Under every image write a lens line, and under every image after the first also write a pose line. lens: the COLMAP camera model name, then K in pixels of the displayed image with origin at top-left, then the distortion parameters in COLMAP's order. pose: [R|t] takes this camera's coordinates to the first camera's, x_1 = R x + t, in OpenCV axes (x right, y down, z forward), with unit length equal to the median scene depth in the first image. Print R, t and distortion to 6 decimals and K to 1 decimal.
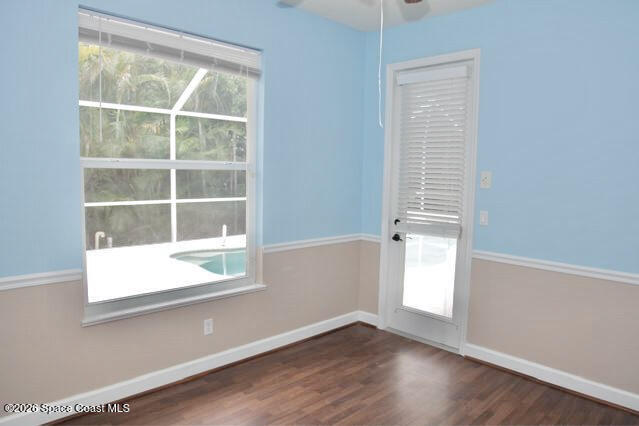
lens RADIAL K [[442.3, 0, 319.5], [0, 442.3, 213.0], [0, 0, 1]] dist [-0.093363, 0.002302]
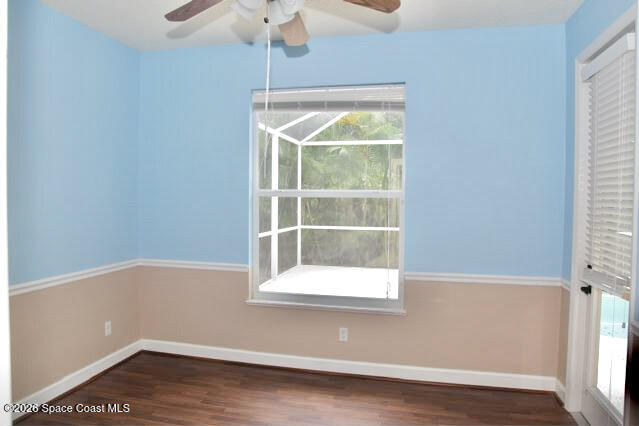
lens RADIAL K [[442.3, 0, 319.5], [0, 442.3, 213.0], [0, 0, 1]] dist [-0.093363, 0.002302]
pose [[0.521772, 0.015419, -0.852945, 0.683950], [-0.080527, 0.996262, -0.031252, -0.014981], [0.849276, 0.084991, 0.521064, 0.321739]]
